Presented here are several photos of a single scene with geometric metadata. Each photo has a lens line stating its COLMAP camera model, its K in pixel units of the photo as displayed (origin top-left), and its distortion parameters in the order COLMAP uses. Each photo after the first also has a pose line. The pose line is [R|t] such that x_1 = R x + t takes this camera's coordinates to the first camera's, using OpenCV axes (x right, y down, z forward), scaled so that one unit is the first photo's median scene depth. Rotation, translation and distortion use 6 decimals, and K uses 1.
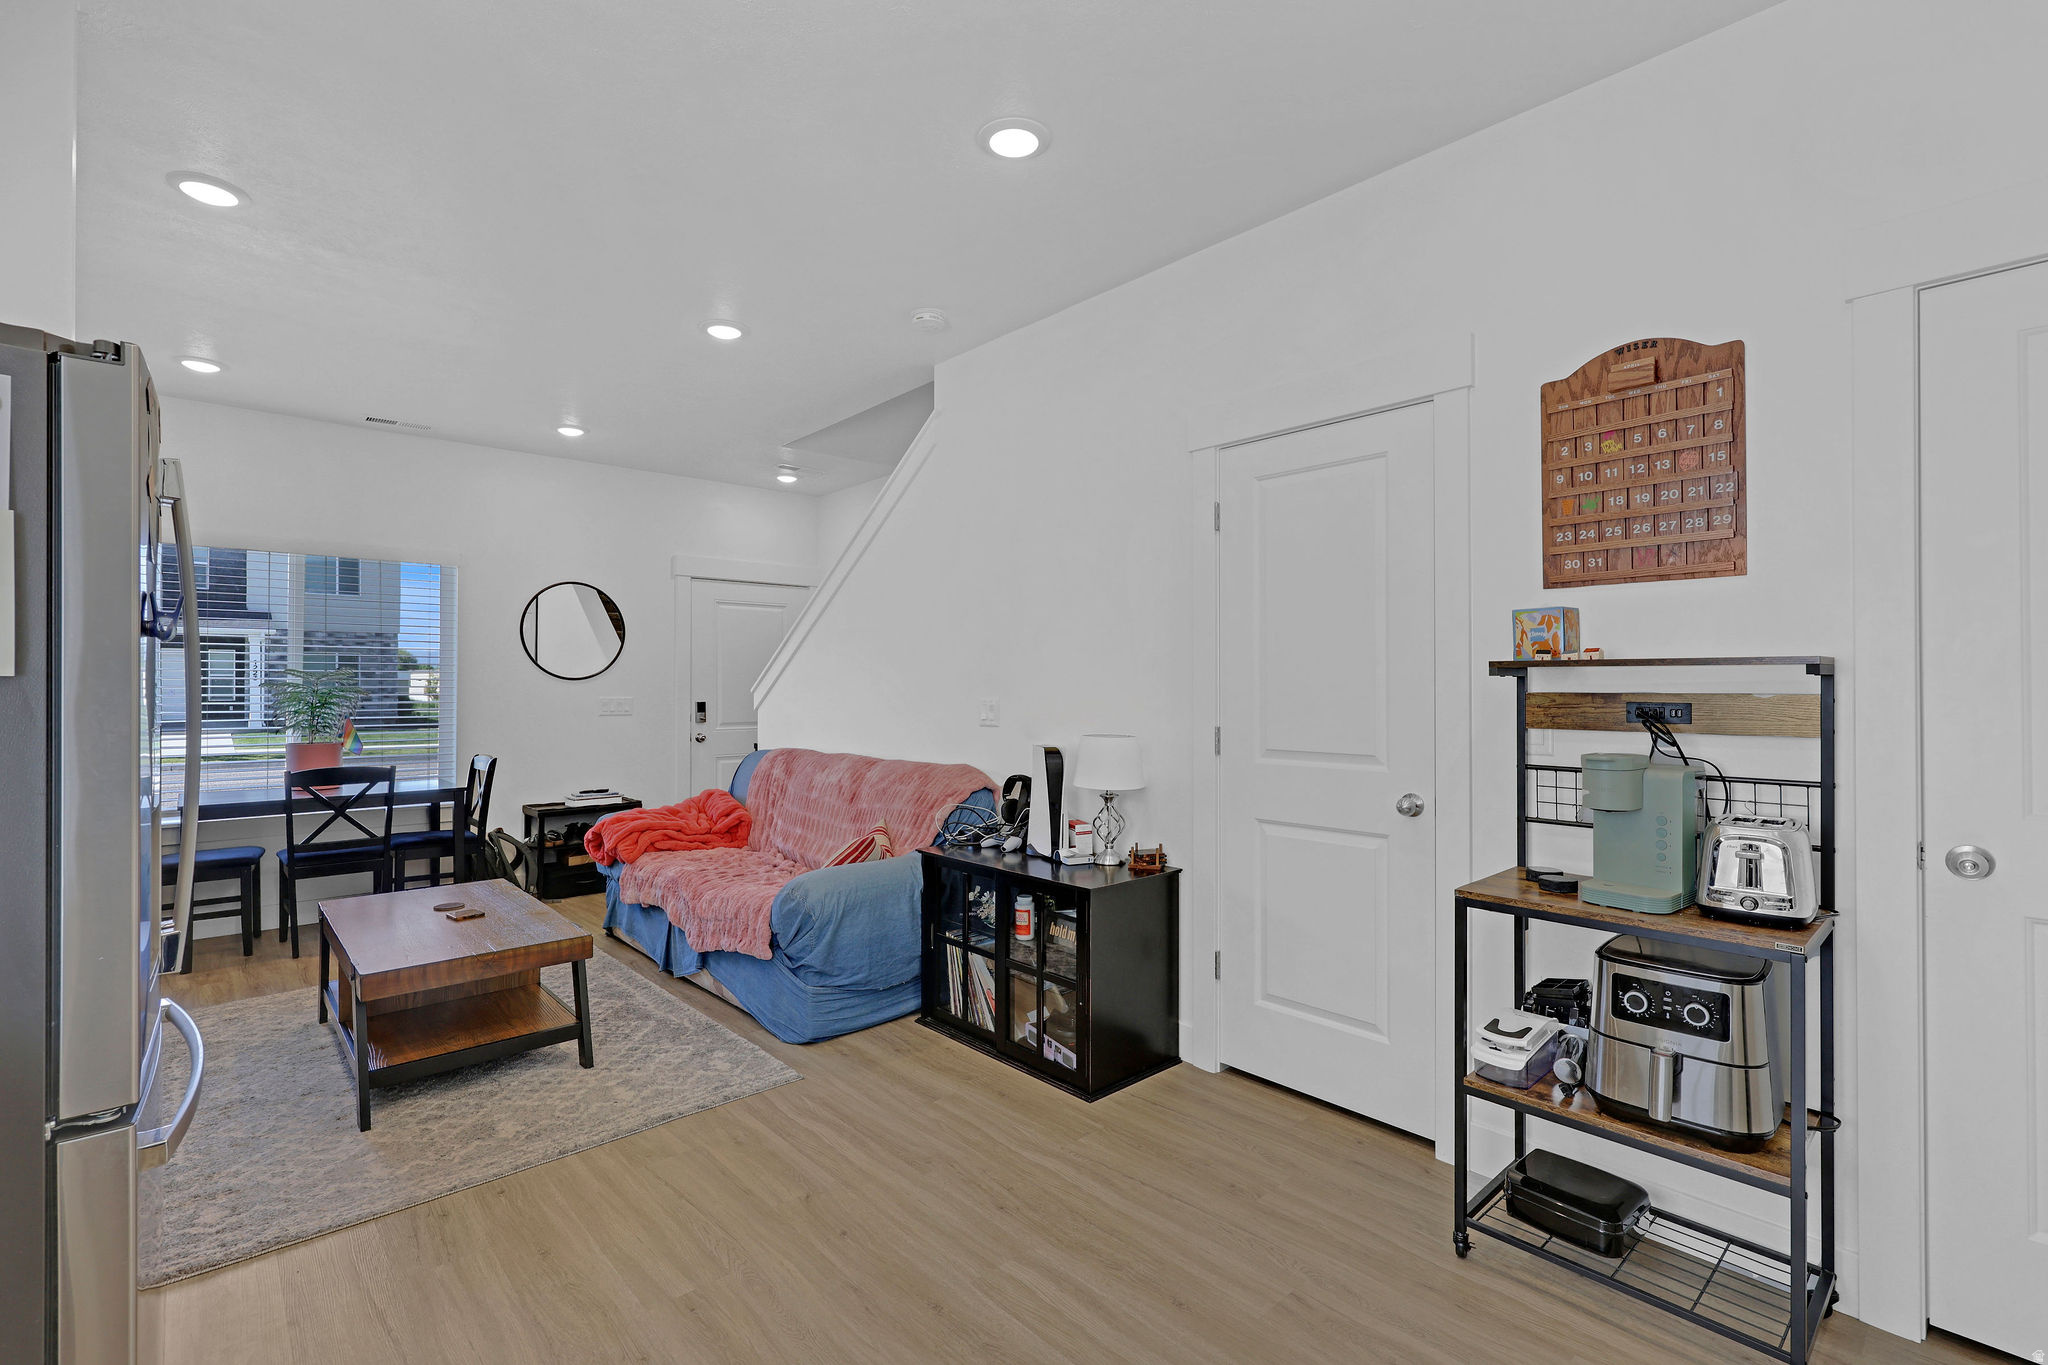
lens RADIAL K [[920.1, 0, 1014.4], [0, 920.1, 681.9], [0, 0, 1]] dist [0.003917, 0.000498]
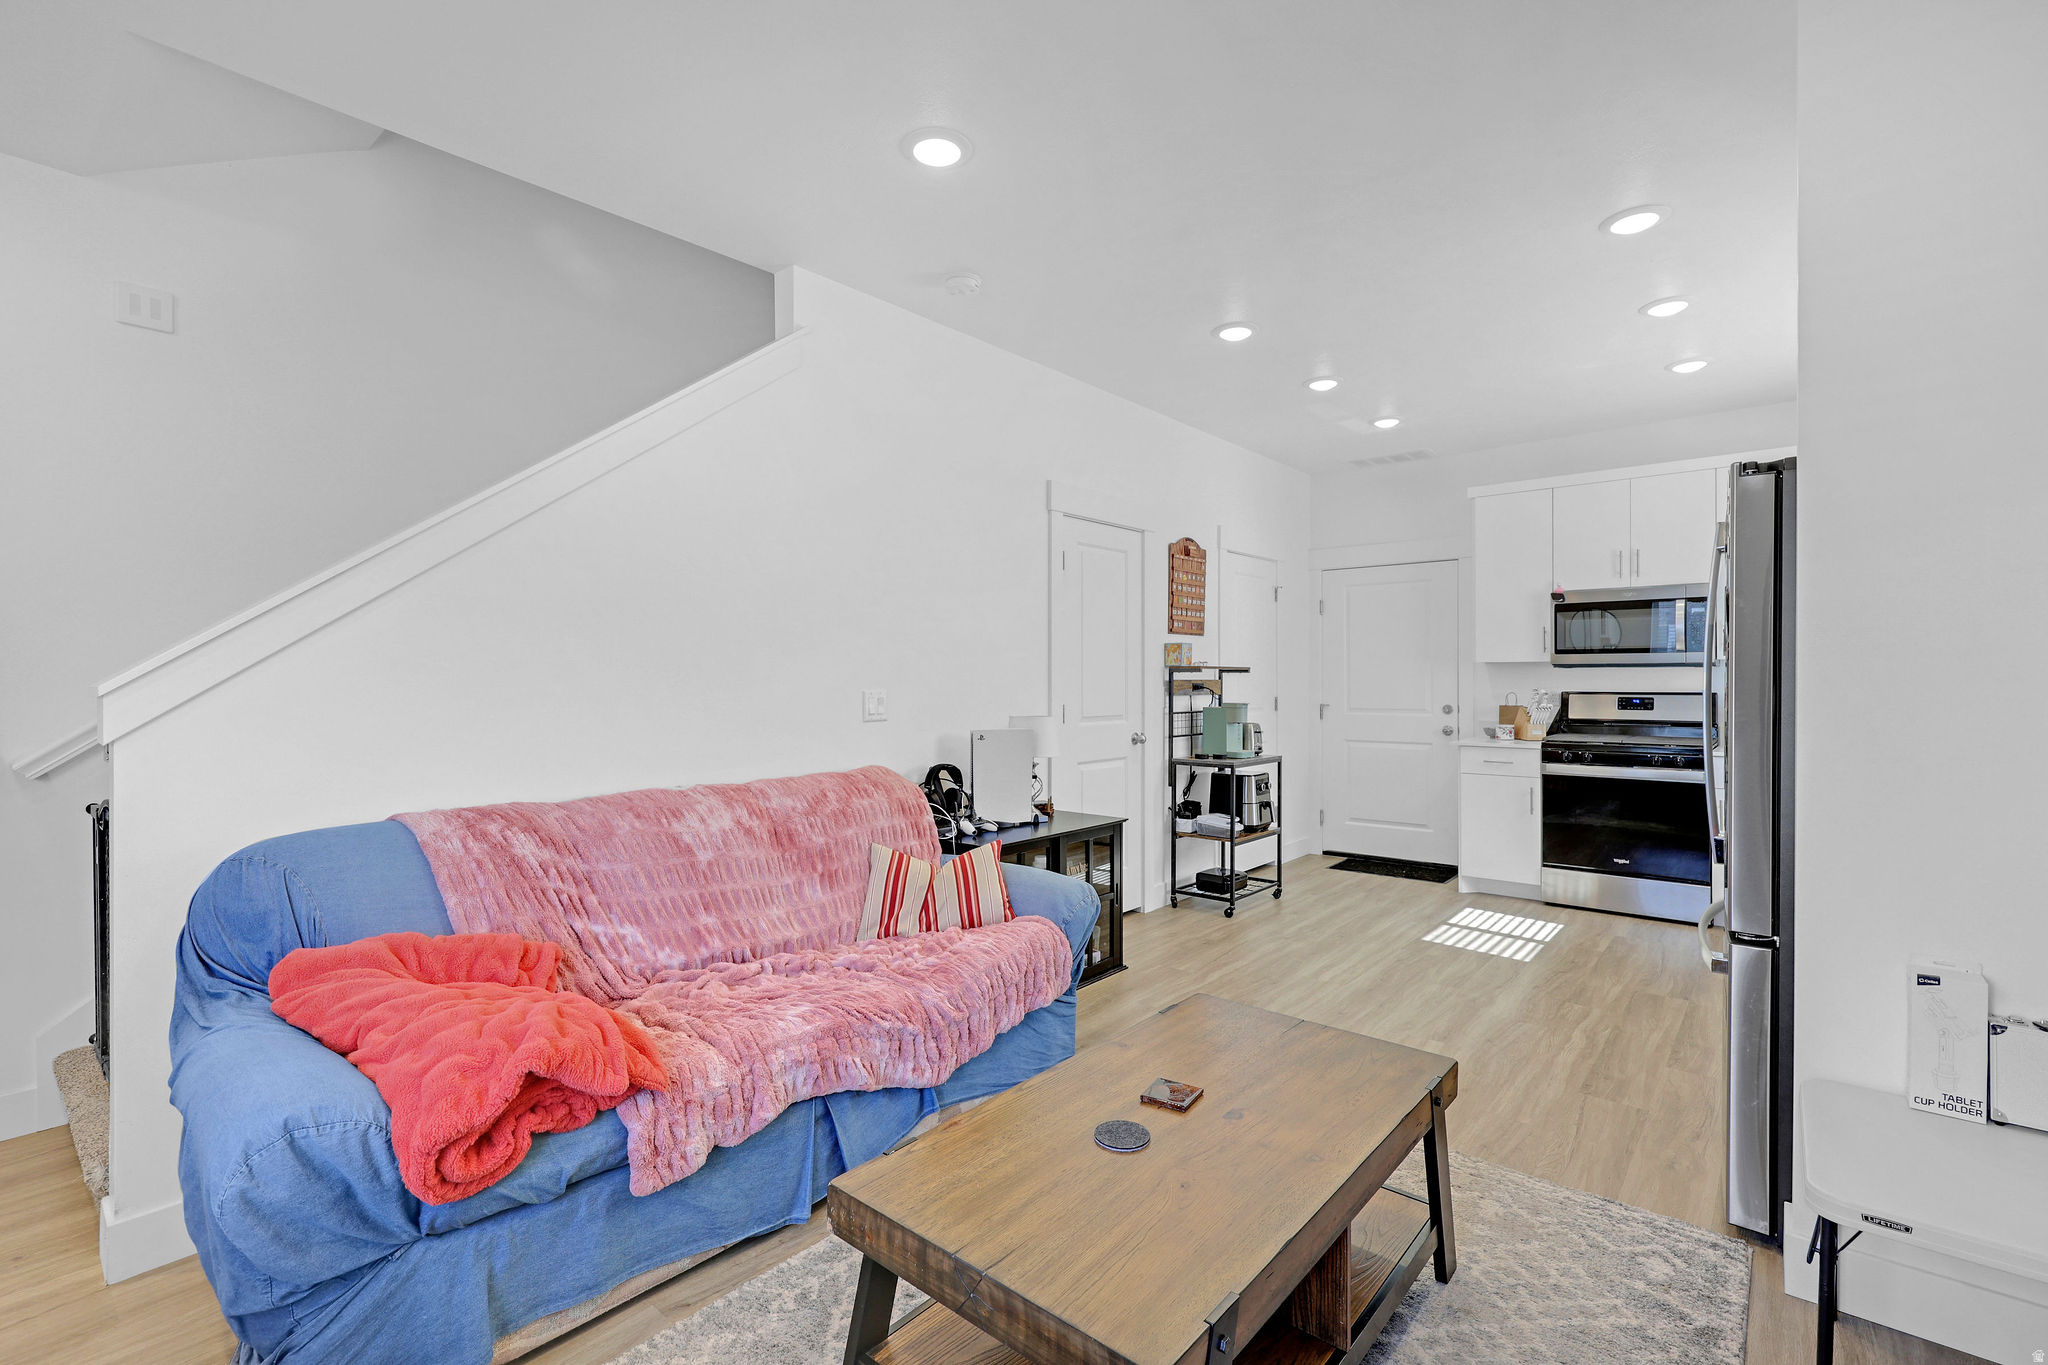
lens RADIAL K [[920.1, 0, 1014.4], [0, 920.1, 681.9], [0, 0, 1]] dist [0.003917, 0.000498]
pose [[-0.125069, -0.004236, 0.992139, -1.185776], [-0.002000, 0.999990, 0.004017, 0.006618], [-0.992146, -0.001482, -0.125076, 1.222946]]
